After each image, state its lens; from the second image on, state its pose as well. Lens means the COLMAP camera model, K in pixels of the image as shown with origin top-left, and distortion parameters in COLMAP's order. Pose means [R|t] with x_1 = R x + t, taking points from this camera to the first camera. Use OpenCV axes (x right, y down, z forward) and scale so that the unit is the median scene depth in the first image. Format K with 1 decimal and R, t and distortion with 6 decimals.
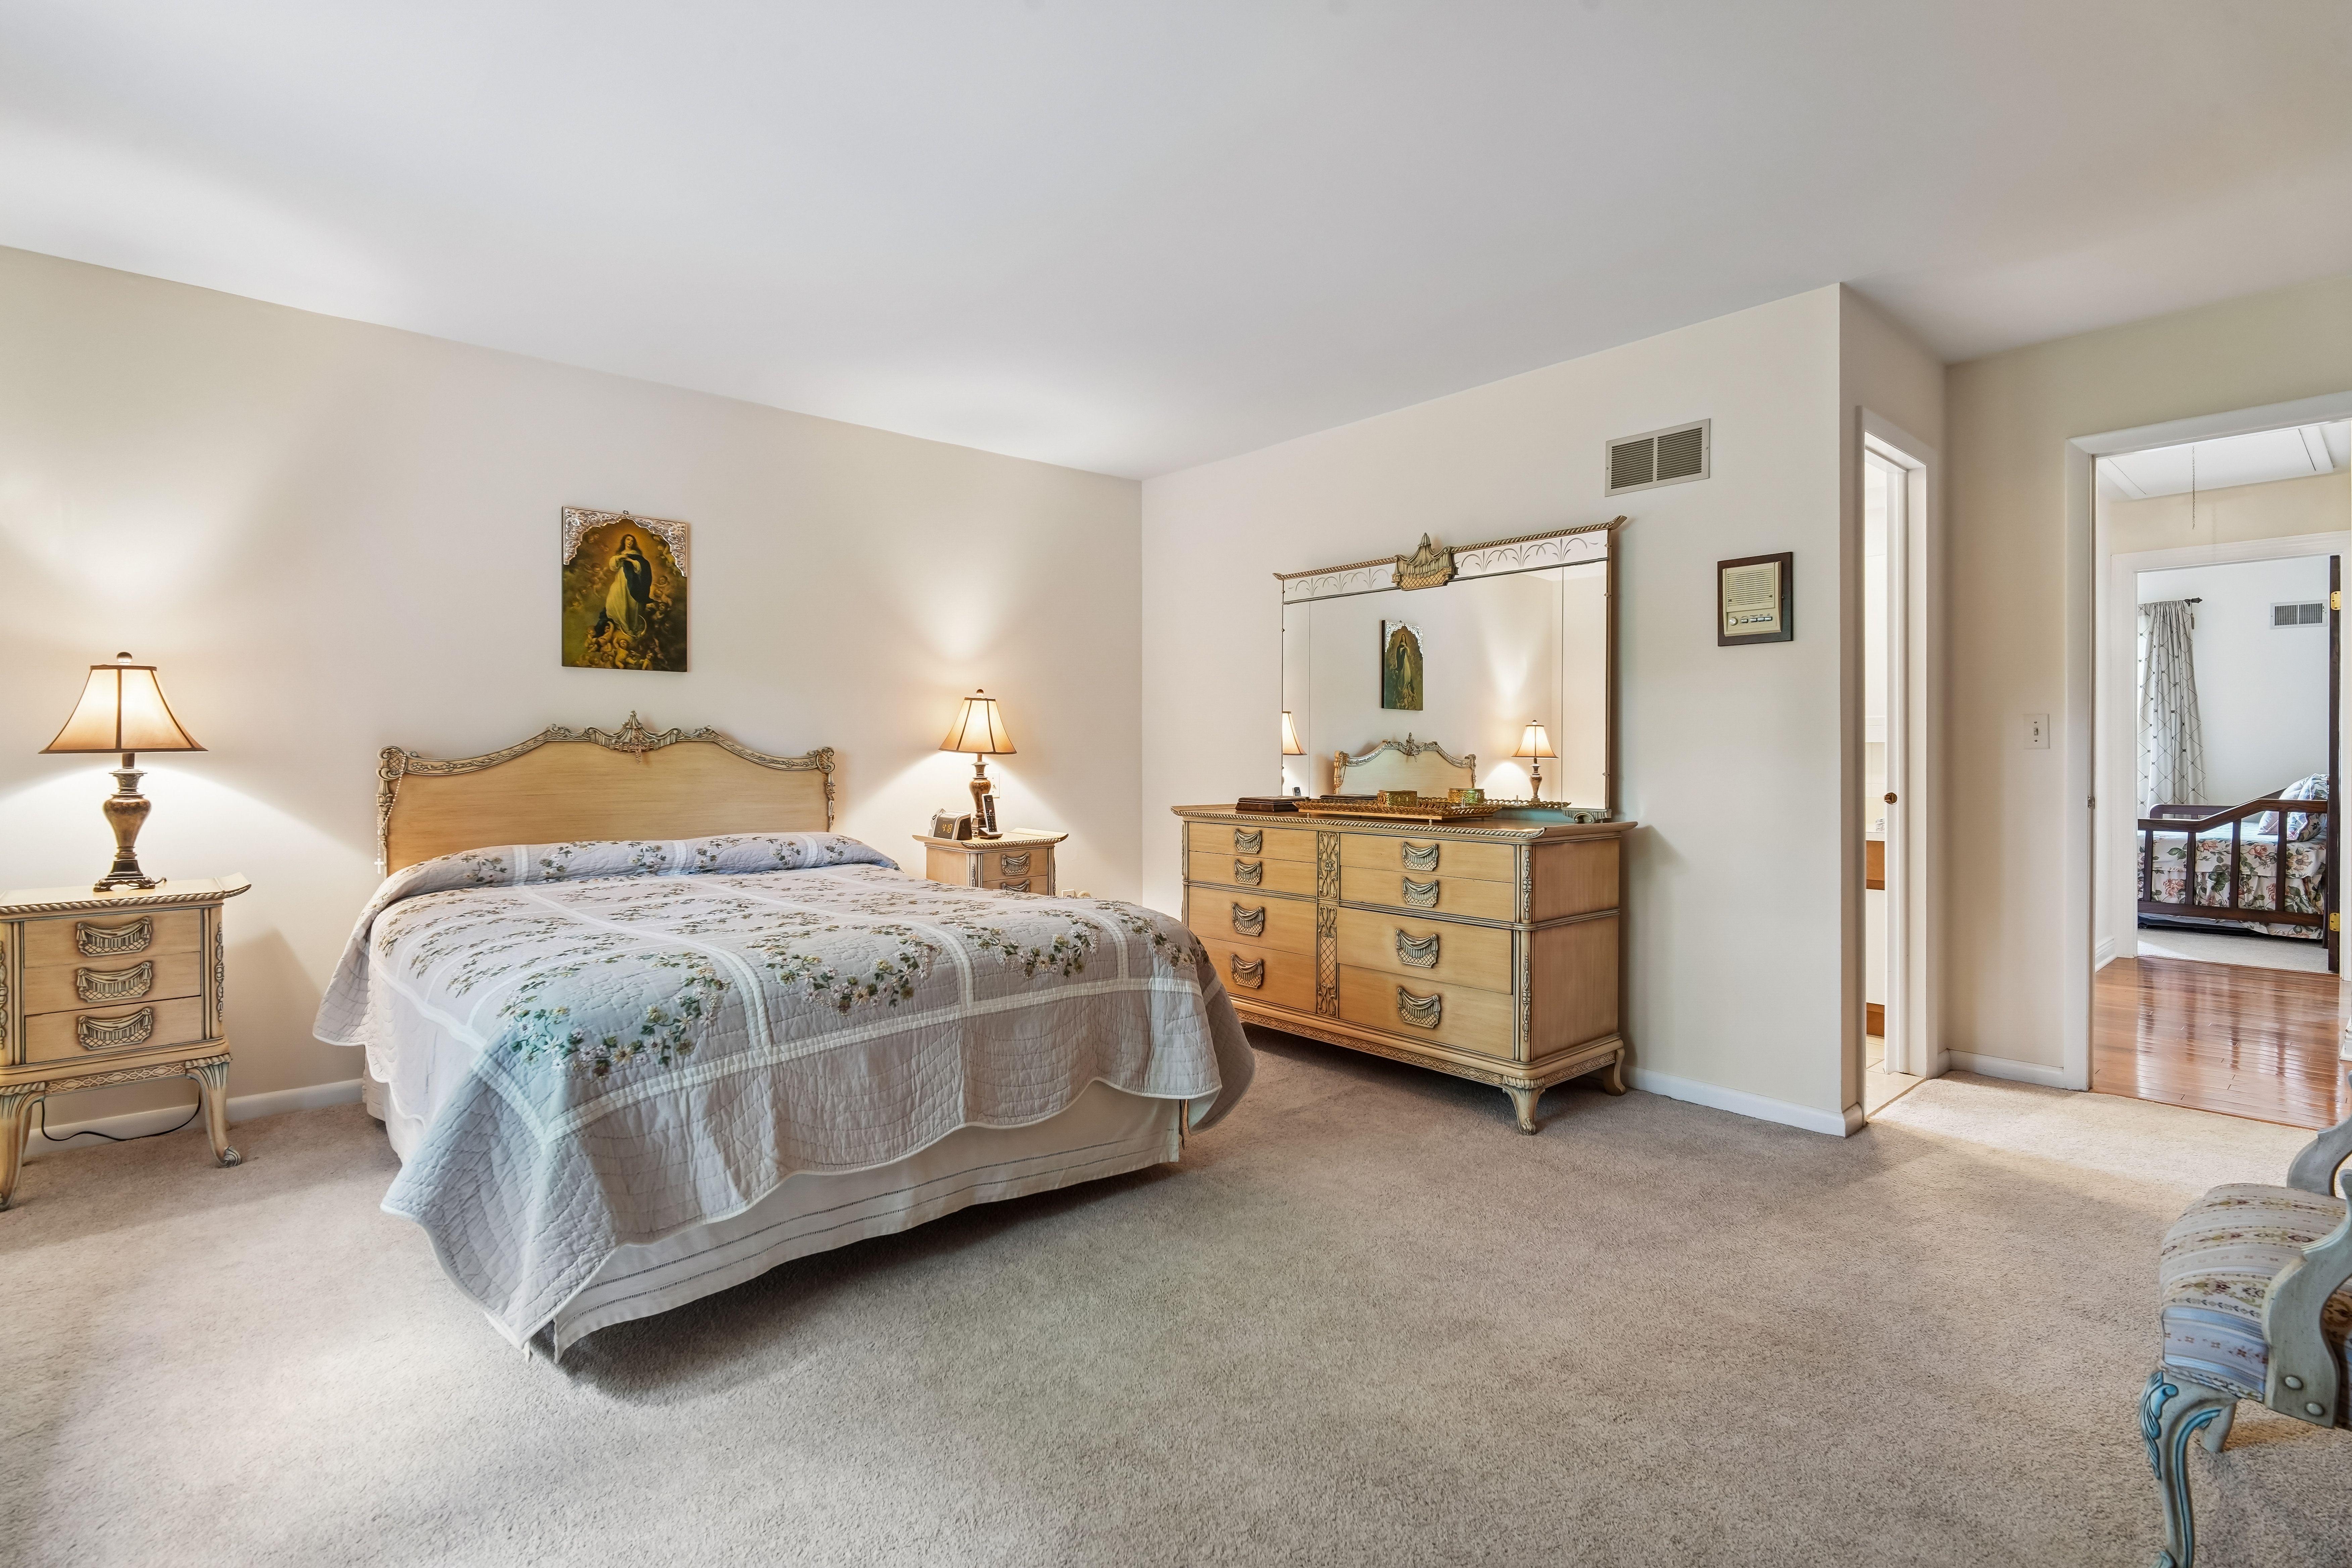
lens RADIAL K [[1104.7, 0, 1185.0], [0, 1104.7, 775.5], [0, 0, 1]] dist [-0.007449, -0.000040]
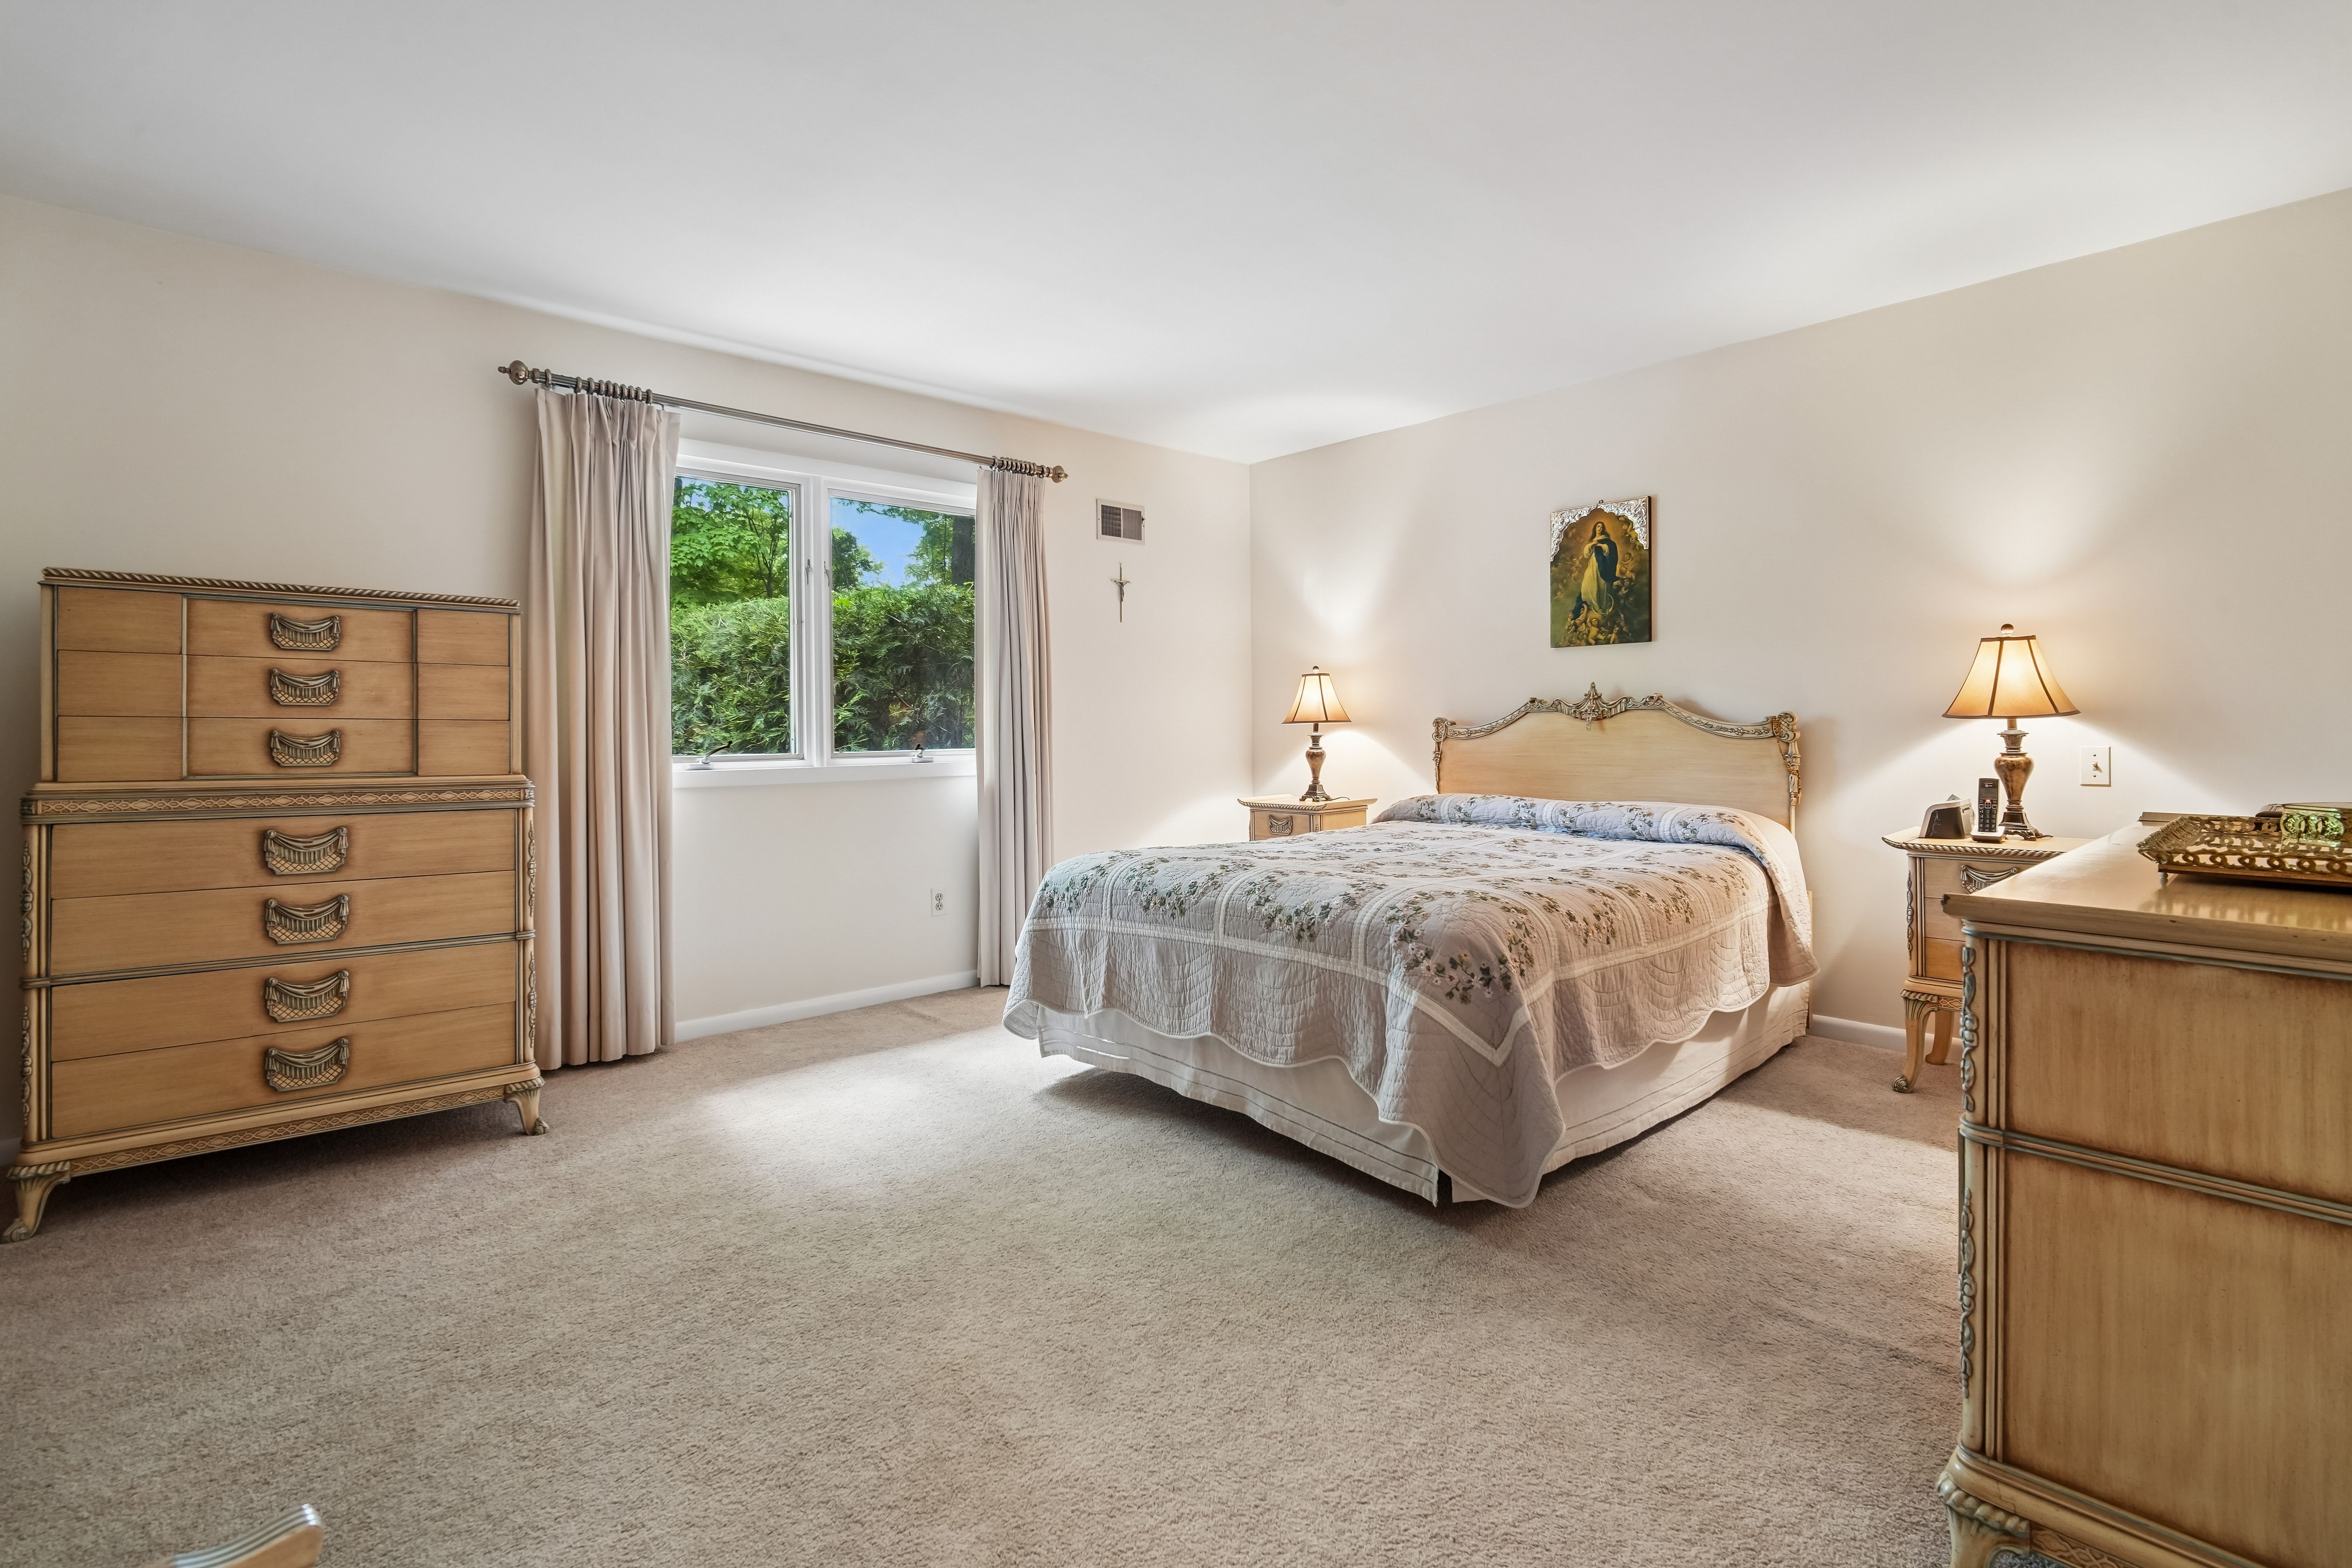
lens RADIAL K [[1135.9, 0, 1175.2], [0, 1135.9, 730.3], [0, 0, 1]] dist [-0.000424, -0.000264]
pose [[-0.010567, 0.005451, -0.999929, 0.798612], [-0.009648, 0.999938, 0.005553, -0.016659], [0.999898, 0.009706, -0.010514, 0.745066]]
